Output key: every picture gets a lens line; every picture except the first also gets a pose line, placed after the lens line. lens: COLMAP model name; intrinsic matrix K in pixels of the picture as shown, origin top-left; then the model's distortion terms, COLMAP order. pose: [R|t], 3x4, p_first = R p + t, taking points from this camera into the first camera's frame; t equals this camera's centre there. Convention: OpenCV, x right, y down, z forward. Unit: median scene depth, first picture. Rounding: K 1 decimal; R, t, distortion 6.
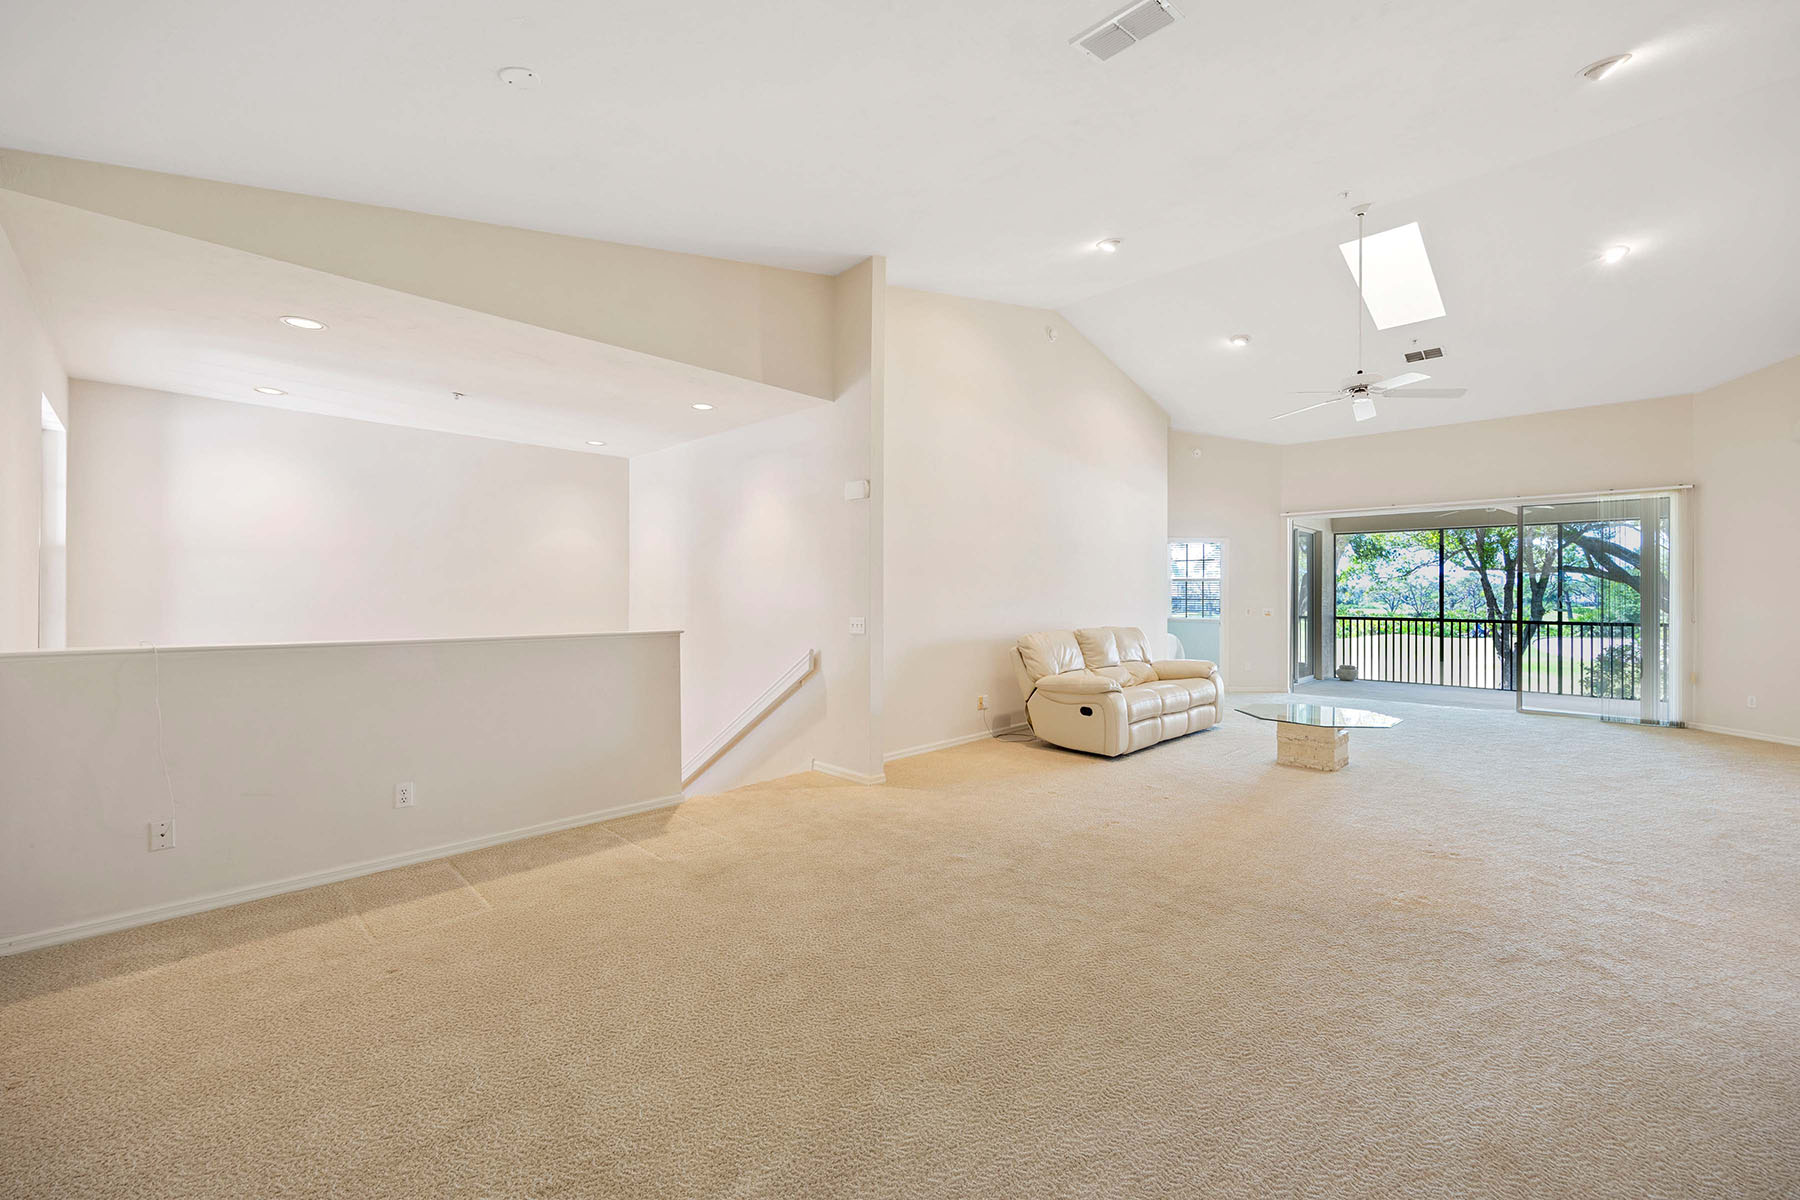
lens RADIAL K [[716.1, 0, 914.3], [0, 716.1, 606.8], [0, 0, 1]] dist [0.001306, -0.000159]
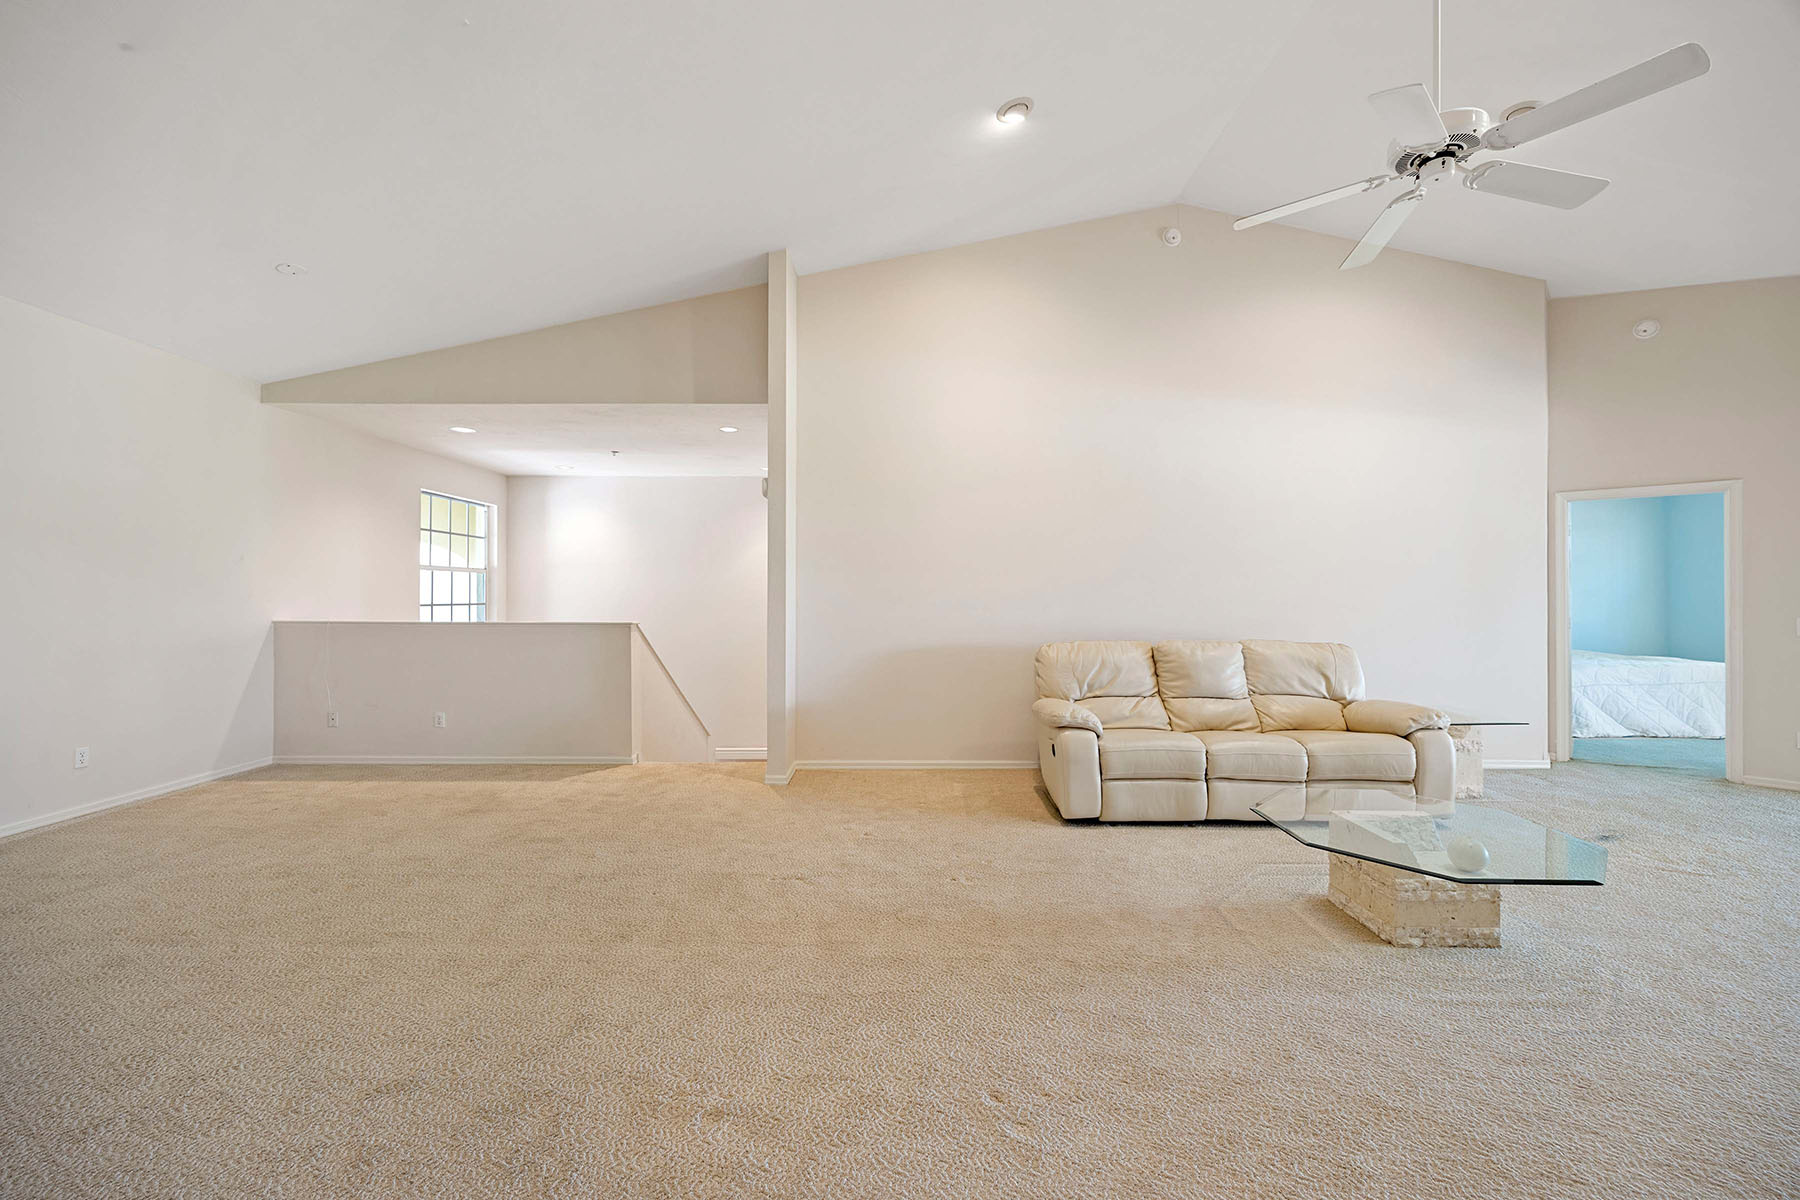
lens RADIAL K [[716.1, 0, 905.9], [0, 716.1, 593.9], [0, 0, 1]] dist [0.001306, -0.000159]
pose [[0.682767, -0.000919, -0.730636, 0.851431], [-0.007976, 0.999930, -0.008712, -0.008283], [0.730593, 0.011776, 0.682712, 0.488467]]
